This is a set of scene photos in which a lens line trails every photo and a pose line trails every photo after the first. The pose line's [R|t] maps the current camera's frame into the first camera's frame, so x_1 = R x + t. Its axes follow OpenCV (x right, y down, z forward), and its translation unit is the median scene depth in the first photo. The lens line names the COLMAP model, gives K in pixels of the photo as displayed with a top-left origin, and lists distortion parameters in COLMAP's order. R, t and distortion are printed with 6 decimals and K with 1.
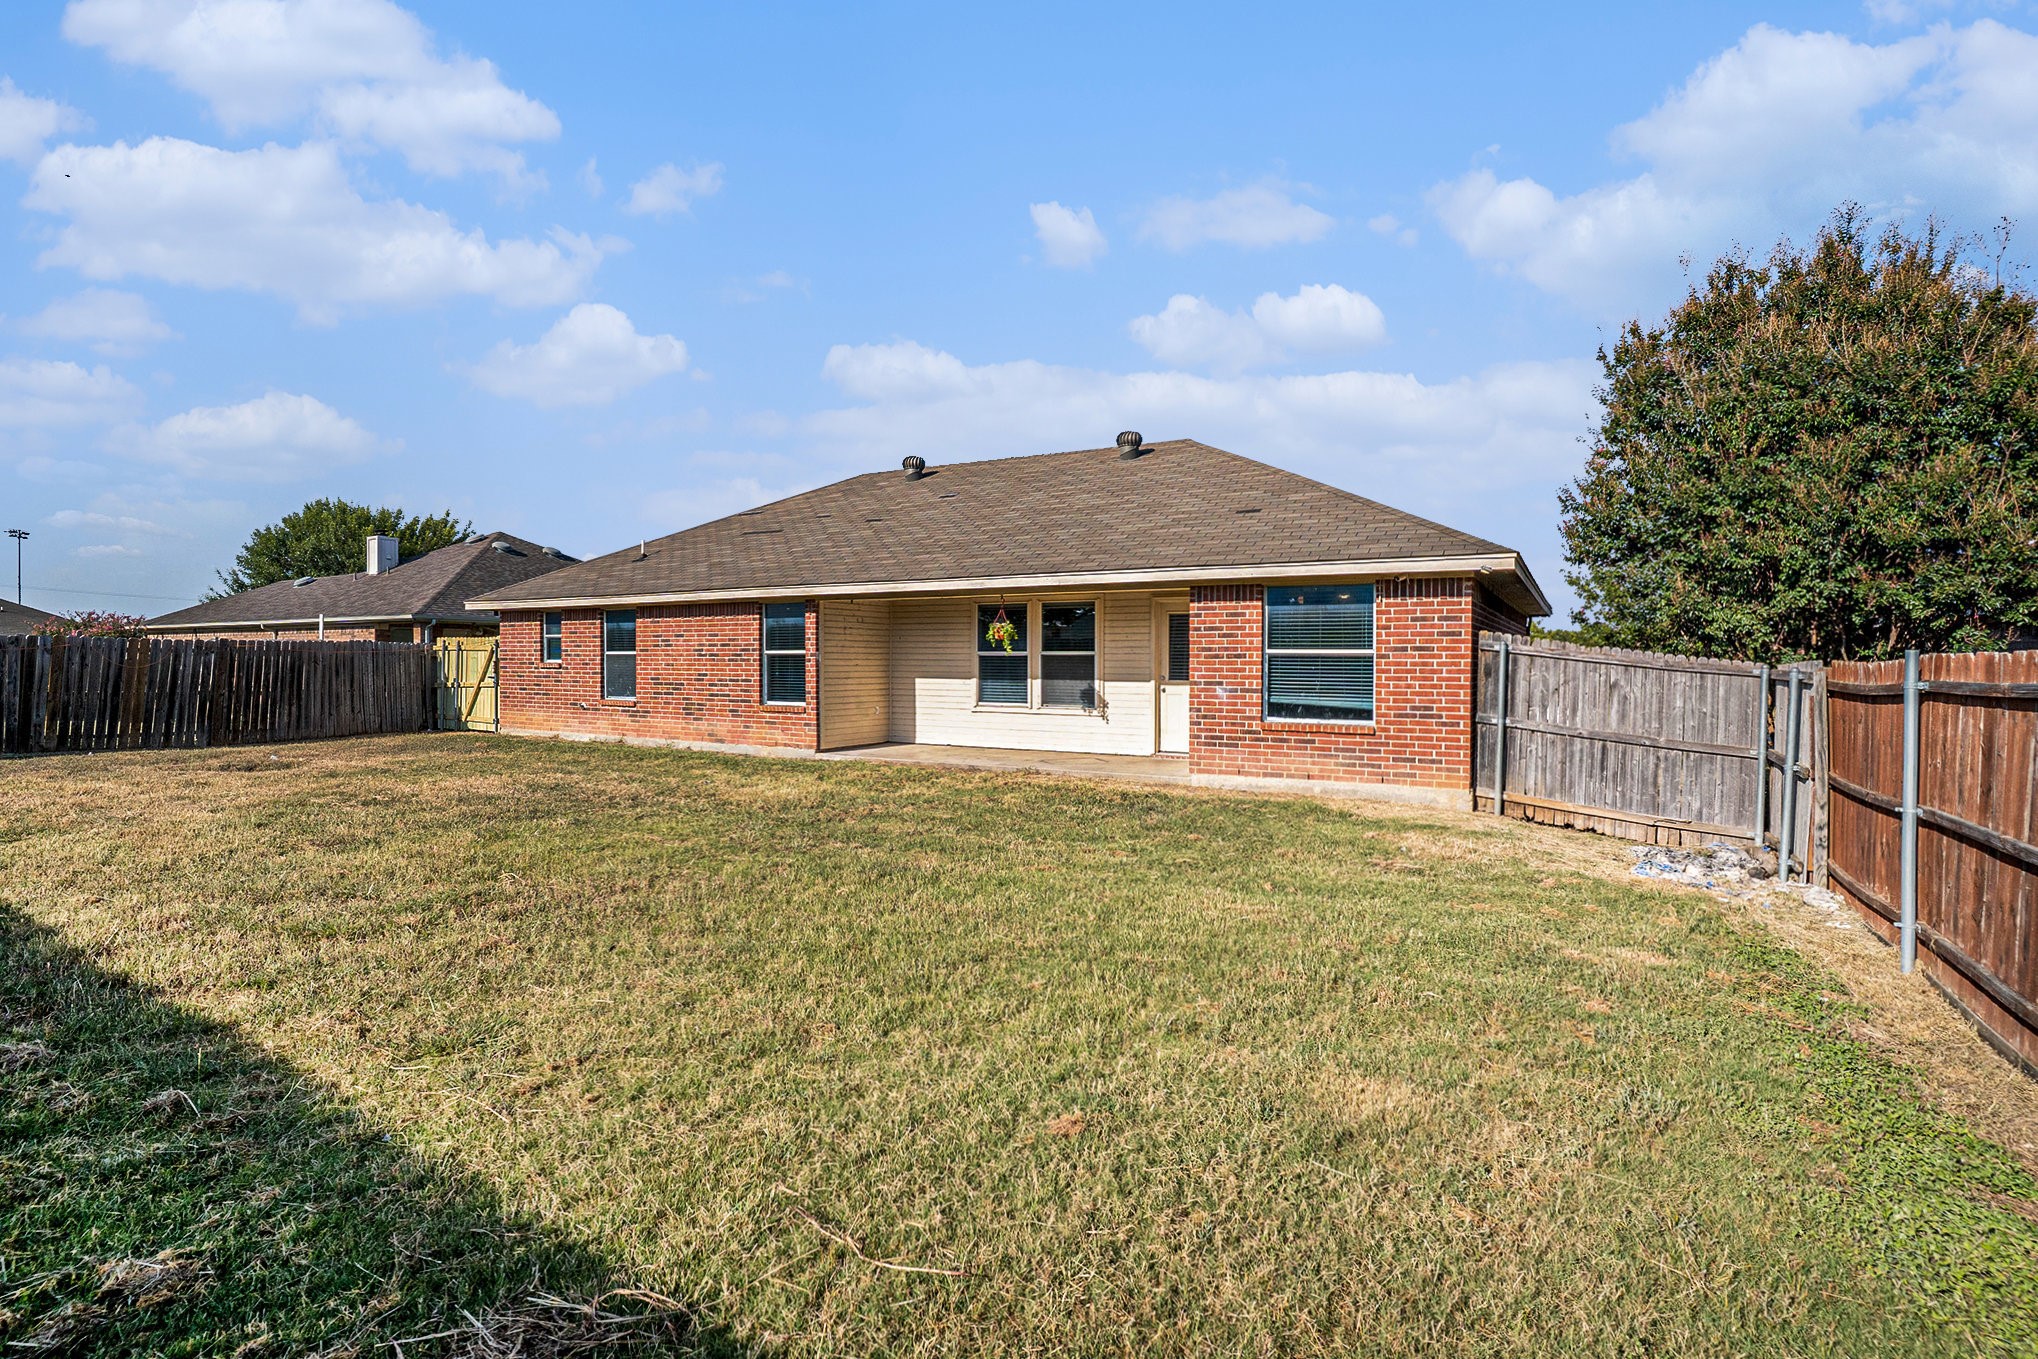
lens RADIAL K [[1025.2, 0, 1019.0], [0, 1025.2, 679.5], [0, 0, 1]] dist [-0.088314, 0.034878]
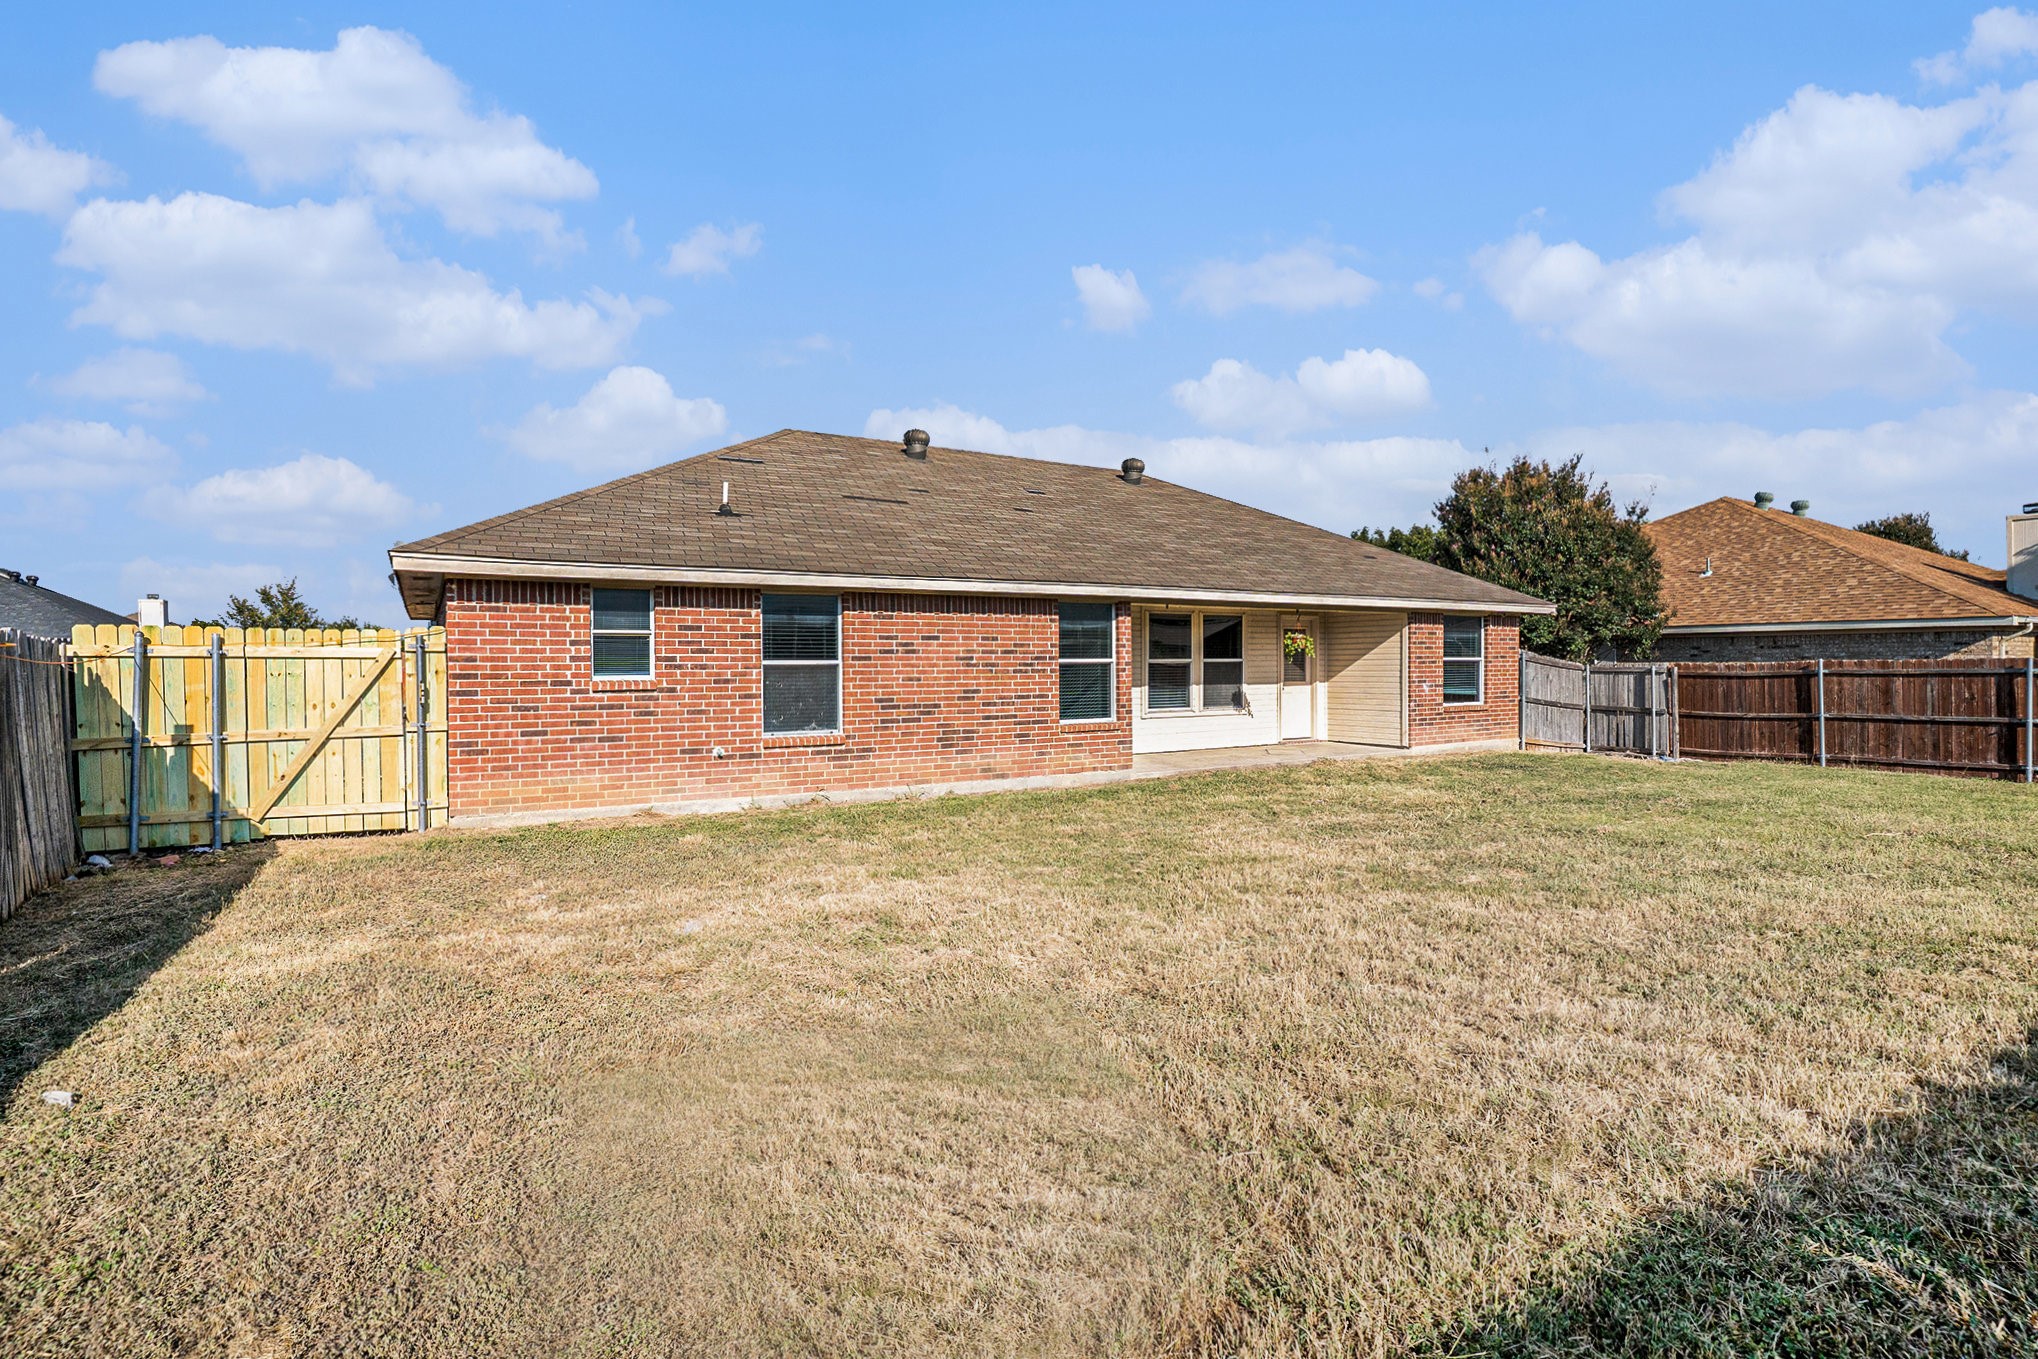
lens RADIAL K [[1032.0, 0, 1119.6], [0, 1032.0, 671.7], [0, 0, 1]] dist [-0.089627, 0.010455]
pose [[0.414540, -0.015509, 0.909899, -1.016825], [0.022672, 0.999720, 0.006710, -0.023100], [-0.909749, 0.017847, 0.414775, 0.628133]]
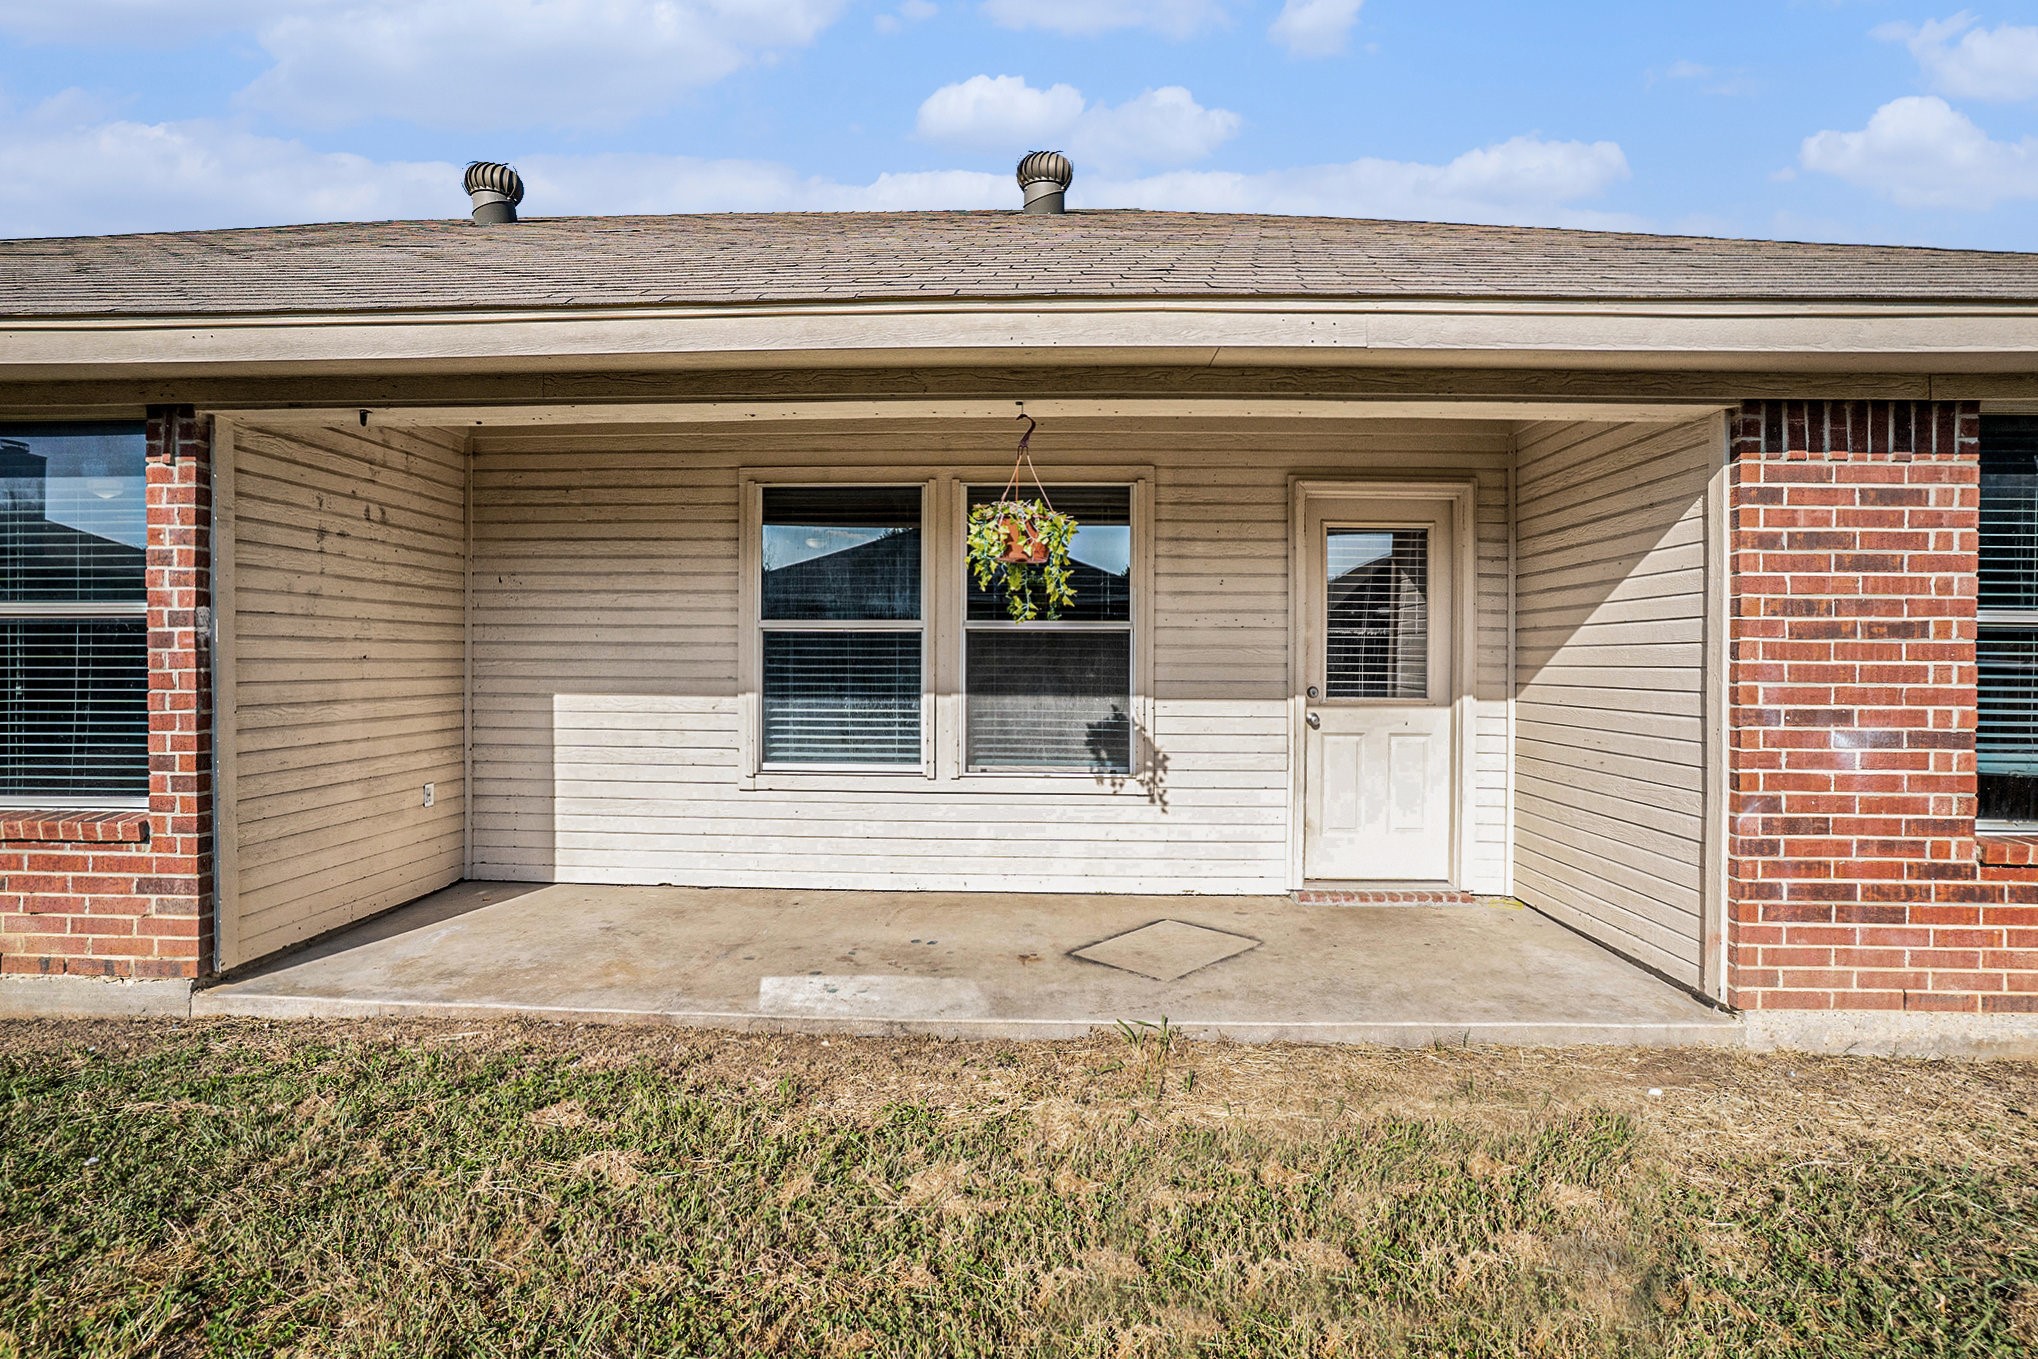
lens RADIAL K [[1029.8, 0, 1013.6], [0, 1029.8, 639.7], [0, 0, 1]] dist [-0.029073, 0.000295]
pose [[0.885375, 0.009840, 0.464773, -0.133711], [0.004969, 0.999518, -0.030628, -0.009138], [-0.464851, 0.029427, 0.884900, 0.670366]]
